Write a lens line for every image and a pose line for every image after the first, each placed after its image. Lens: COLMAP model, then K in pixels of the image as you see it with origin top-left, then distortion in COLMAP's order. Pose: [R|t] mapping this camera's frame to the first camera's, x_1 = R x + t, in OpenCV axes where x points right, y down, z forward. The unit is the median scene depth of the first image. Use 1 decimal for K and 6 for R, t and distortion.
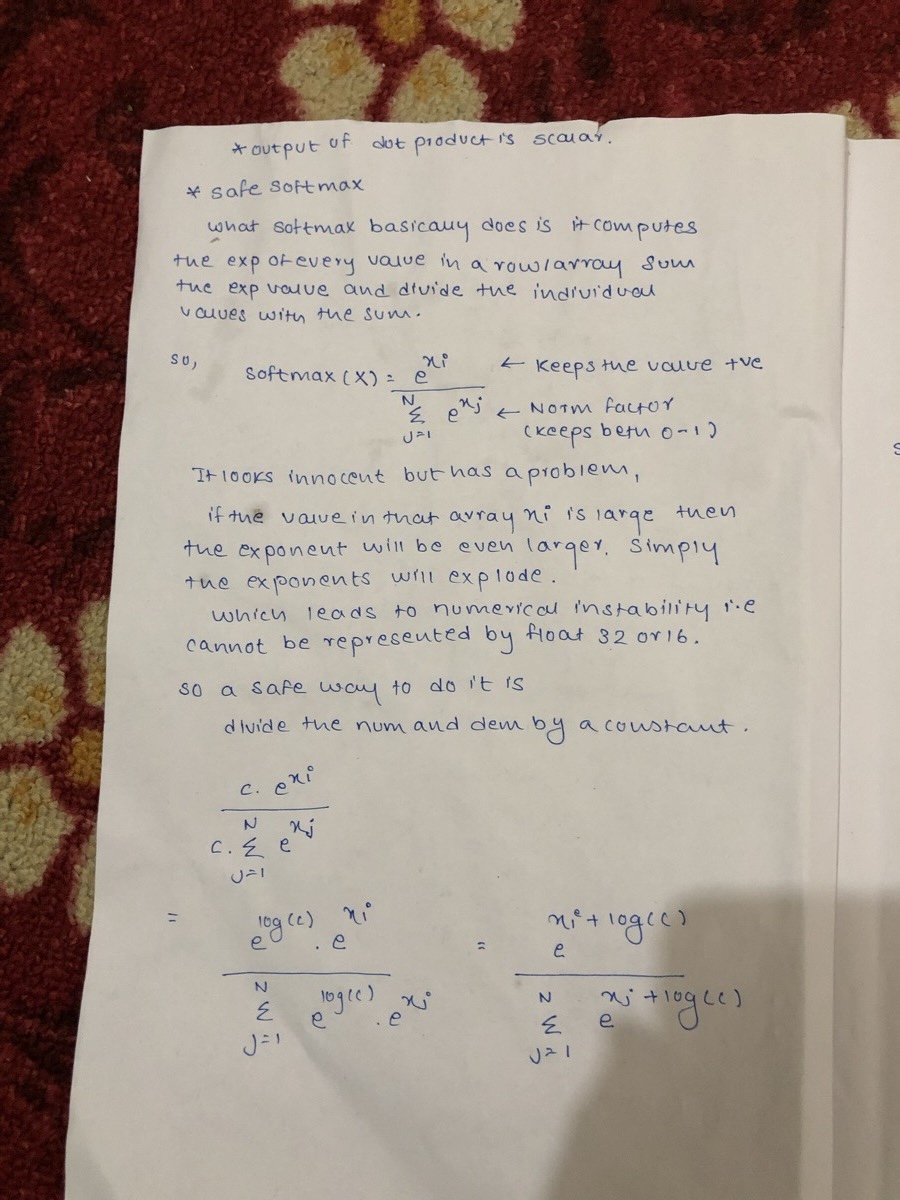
lens RADIAL K [[1009.5, 0, 452.2], [0, 1009.5, 604.4], [0, 0, 1]] dist [0.048376, -0.074259]
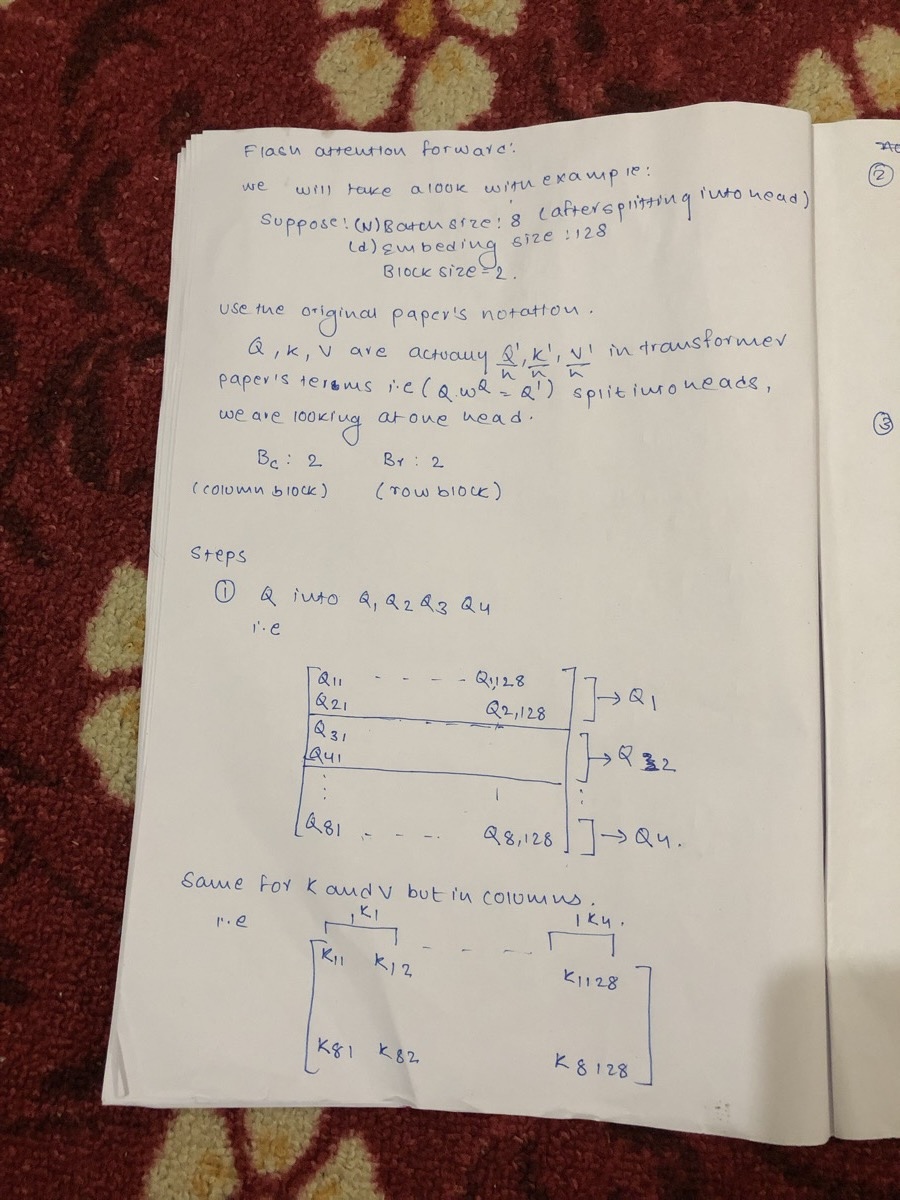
lens RADIAL K [[1009.5, 0, 452.2], [0, 1009.5, 604.4], [0, 0, 1]] dist [0.048376, -0.074259]
pose [[0.996460, -0.076476, -0.034900, -0.021983], [0.074413, 0.995597, -0.056999, 0.149499], [0.039105, 0.054200, 0.997764, -0.101839]]
